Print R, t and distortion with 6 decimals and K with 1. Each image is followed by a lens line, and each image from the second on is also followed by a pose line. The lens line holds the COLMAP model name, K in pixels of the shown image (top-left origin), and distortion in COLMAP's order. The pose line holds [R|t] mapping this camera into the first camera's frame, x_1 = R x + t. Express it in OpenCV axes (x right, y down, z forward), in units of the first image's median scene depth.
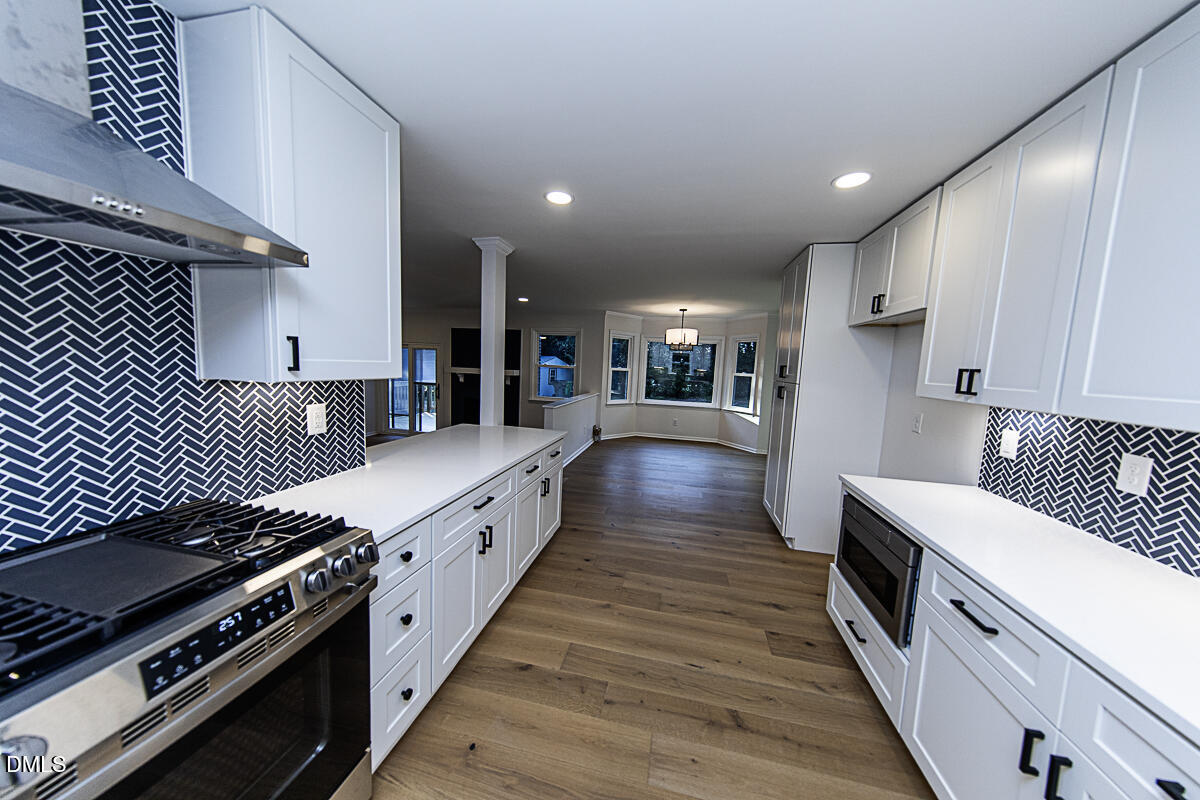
lens RADIAL K [[375.1, 0, 606.9], [0, 375.1, 399.0], [0, 0, 1]] dist [0.007780, -0.000880]
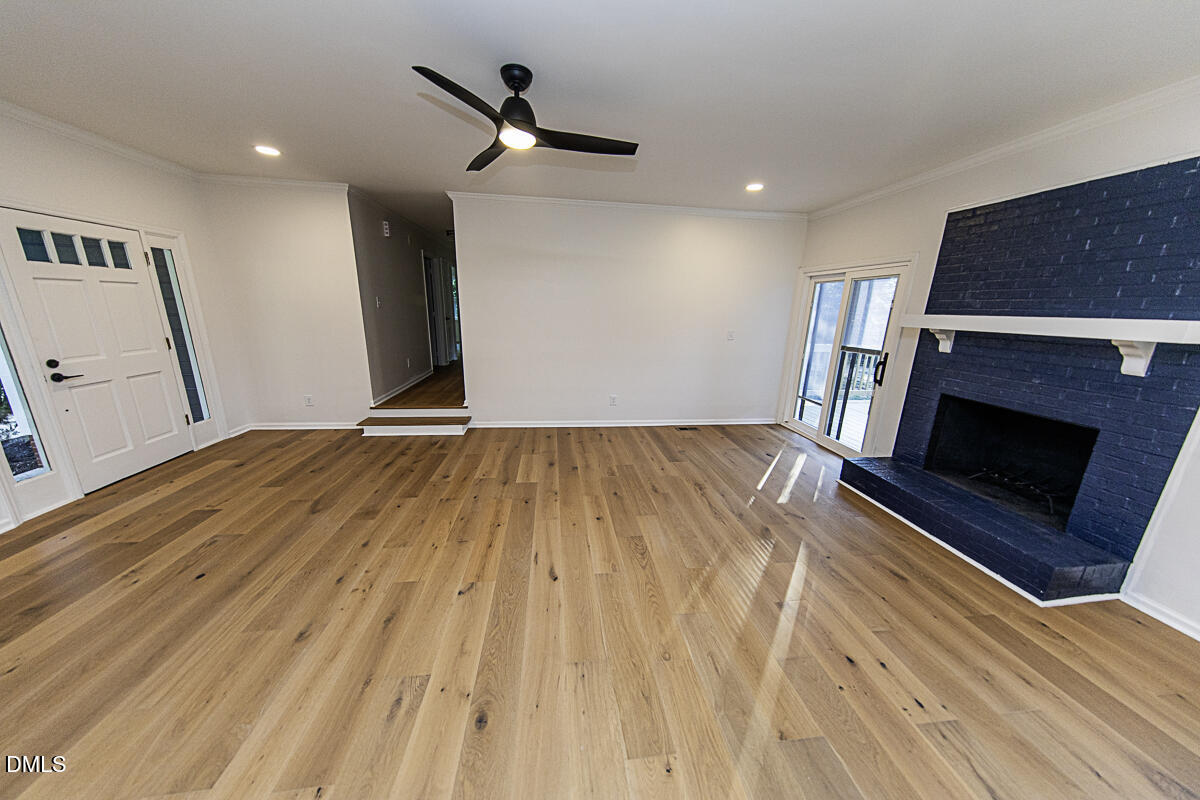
lens RADIAL K [[375.1, 0, 600.7], [0, 375.1, 404.0], [0, 0, 1]] dist [0.007780, -0.000880]
pose [[0.330510, 0.205631, -0.921129, -0.506815], [-0.102052, 0.978041, 0.181719, -0.110361], [0.938269, 0.033943, 0.344237, 2.080442]]
